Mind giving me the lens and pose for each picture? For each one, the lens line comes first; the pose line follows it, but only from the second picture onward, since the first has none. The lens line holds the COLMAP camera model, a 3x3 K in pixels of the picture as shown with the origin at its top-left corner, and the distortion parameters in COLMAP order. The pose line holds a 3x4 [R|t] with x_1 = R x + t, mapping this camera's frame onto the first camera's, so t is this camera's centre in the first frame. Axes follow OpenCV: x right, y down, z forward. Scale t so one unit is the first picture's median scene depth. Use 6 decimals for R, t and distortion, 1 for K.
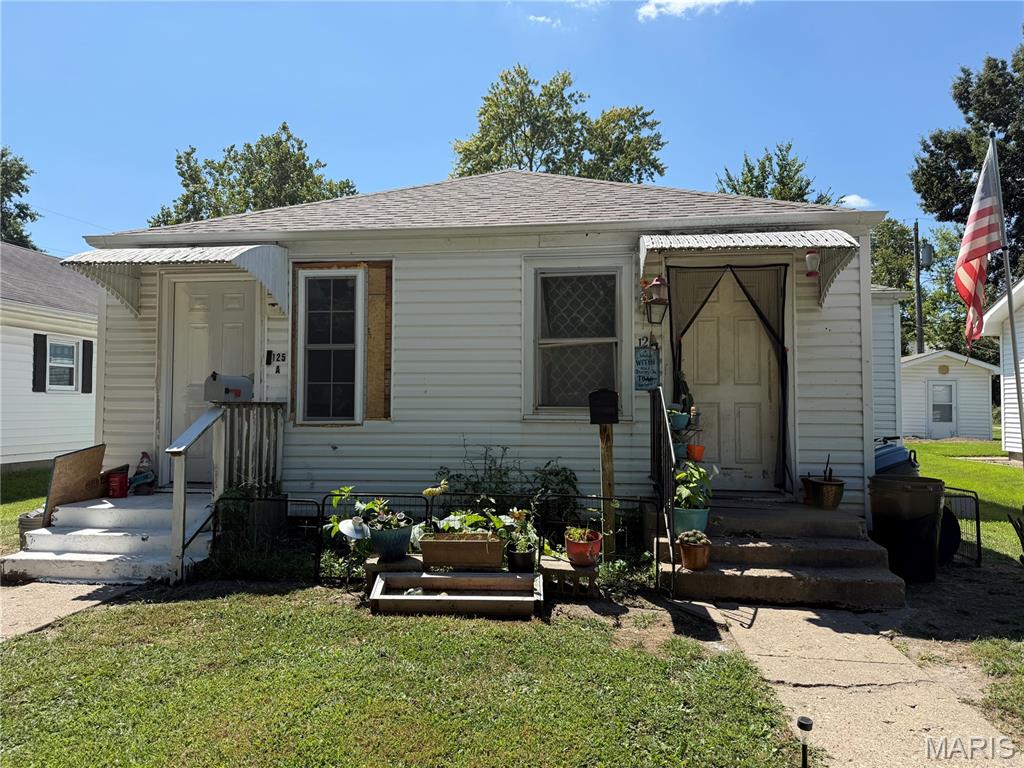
lens RADIAL K [[708.7, 0, 512.0], [0, 708.7, 384.0], [0, 0, 1]] dist [0.051894, -0.064102]
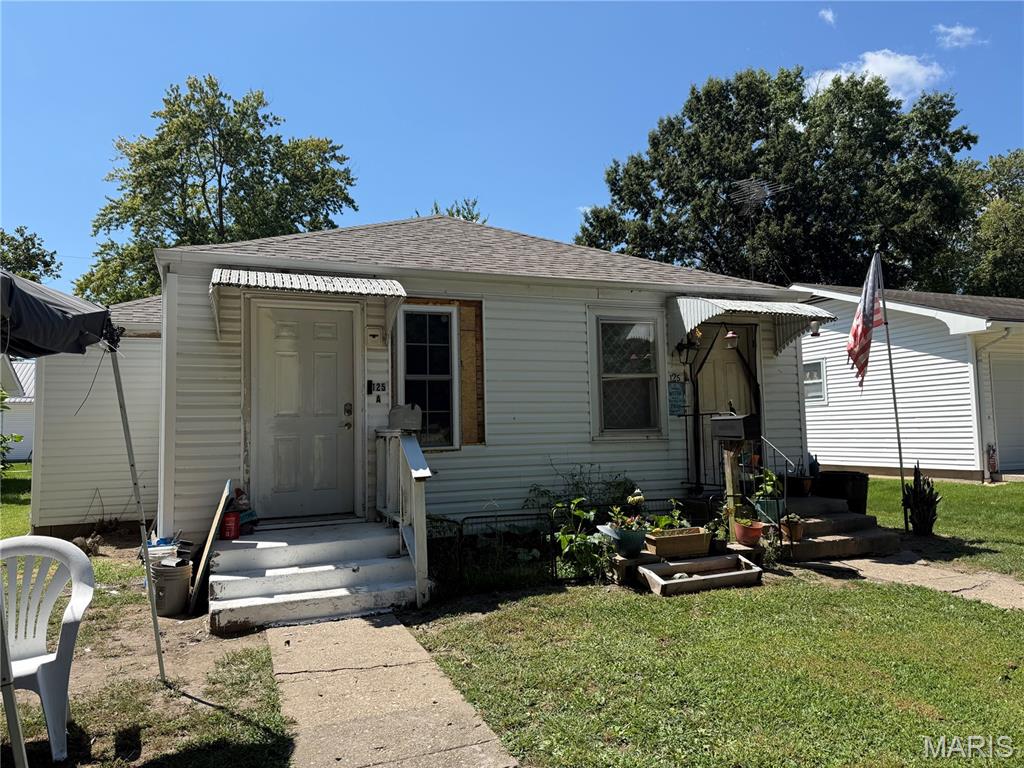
lens RADIAL K [[708.1, 0, 502.3], [0, 708.1, 379.6], [0, 0, 1]] dist [0.063508, -0.095358]
pose [[0.874570, 0.013244, 0.484719, -0.676999], [0.008400, 0.999063, -0.042453, -0.003364], [-0.484827, 0.041200, 0.873639, 0.021874]]
